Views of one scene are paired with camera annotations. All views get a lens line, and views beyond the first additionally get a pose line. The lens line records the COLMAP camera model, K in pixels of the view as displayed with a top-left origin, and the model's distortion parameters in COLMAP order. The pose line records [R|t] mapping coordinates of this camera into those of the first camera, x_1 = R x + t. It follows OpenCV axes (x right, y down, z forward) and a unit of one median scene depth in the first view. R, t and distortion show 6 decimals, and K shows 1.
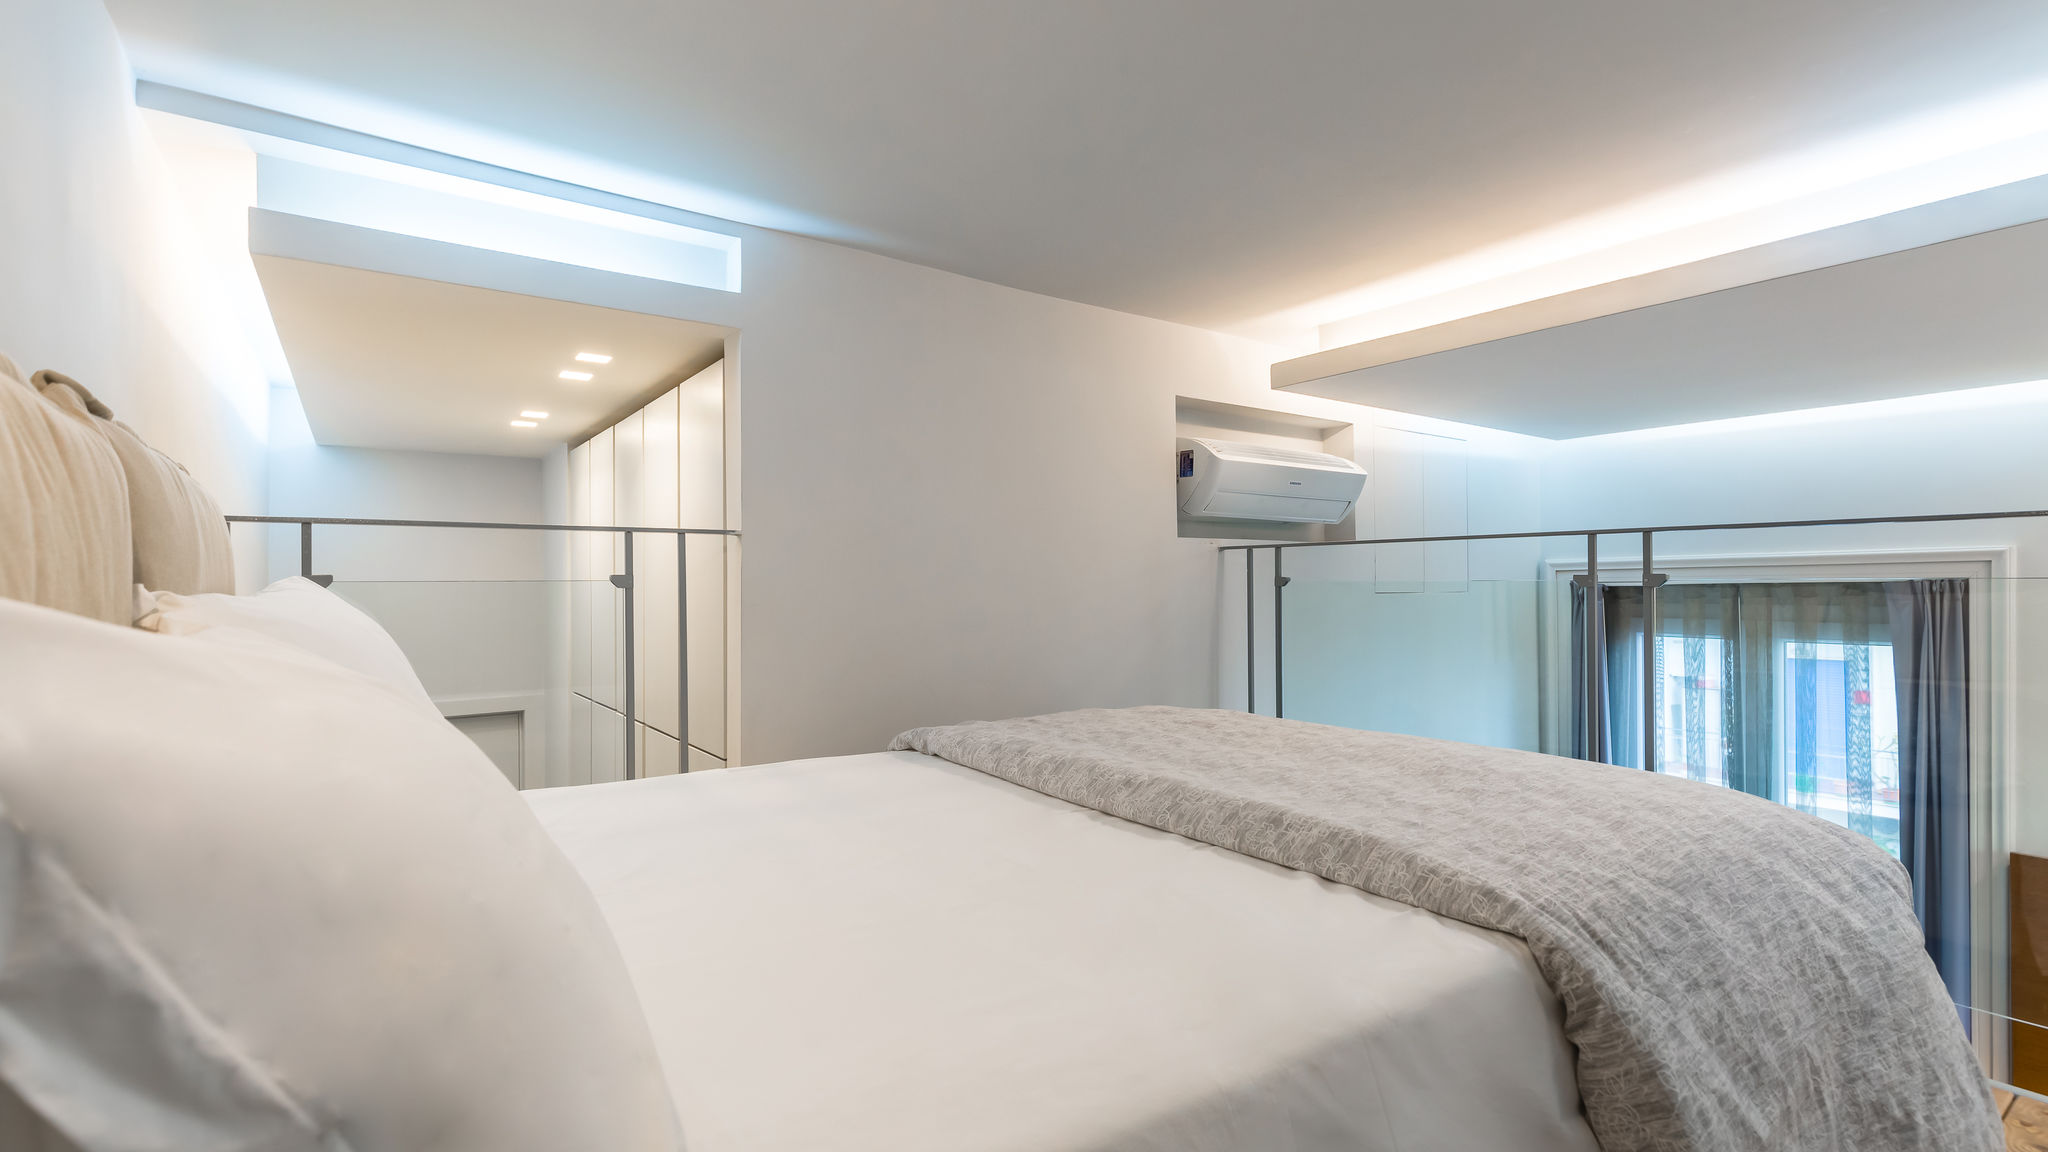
lens RADIAL K [[941.6, 0, 1024.0], [0, 941.6, 576.0], [0, 0, 1]] dist [0.021421, -0.010100]
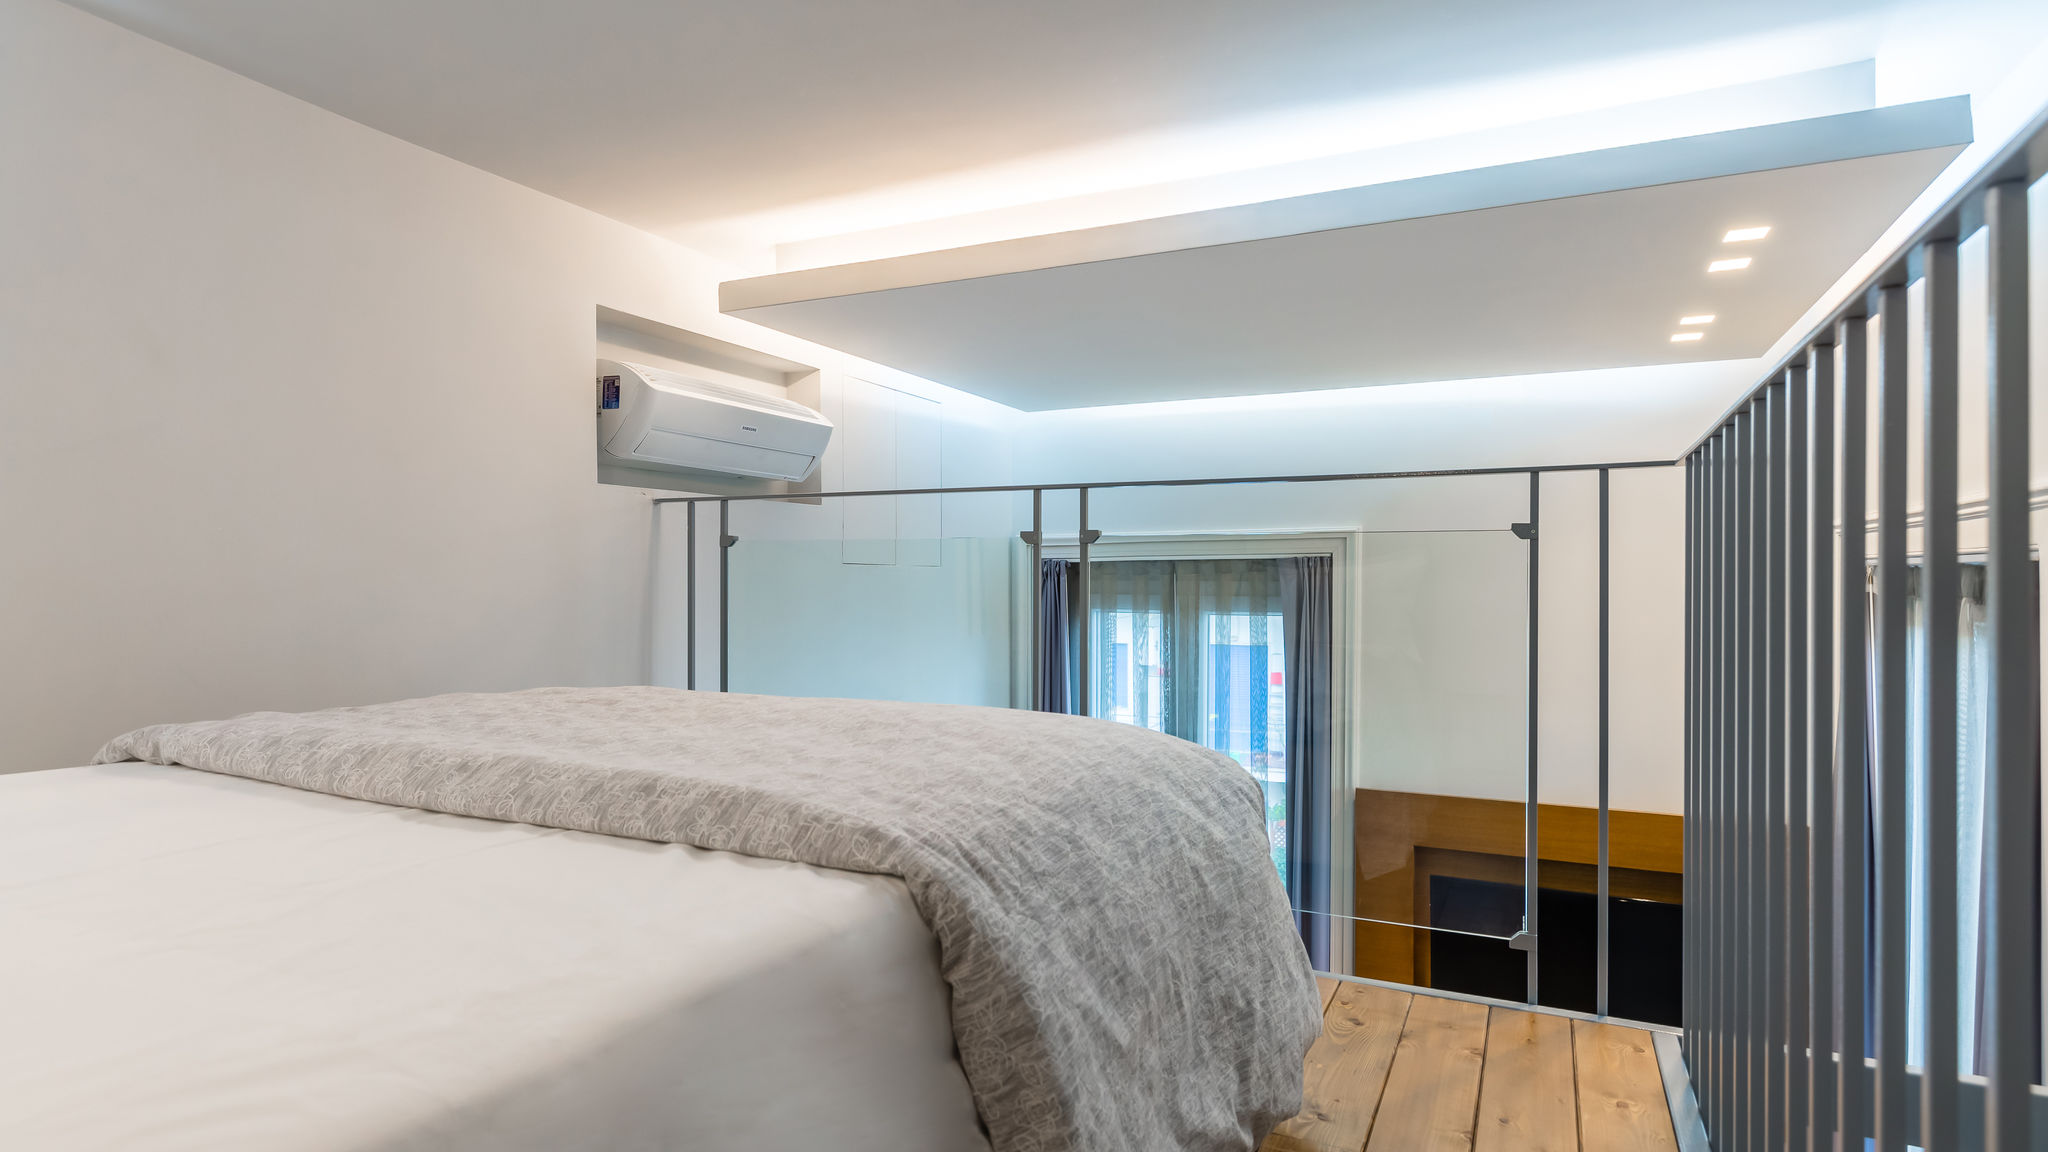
lens RADIAL K [[1101.2, 0, 1024.0], [0, 1101.2, 576.0], [0, 0, 1]] dist [-0.000682, 0.001146]
pose [[0.877815, 0.003851, 0.478985, 0.104513], [-0.010454, 0.999884, 0.011120, 0.069792], [-0.478886, -0.014769, 0.877753, 0.036725]]
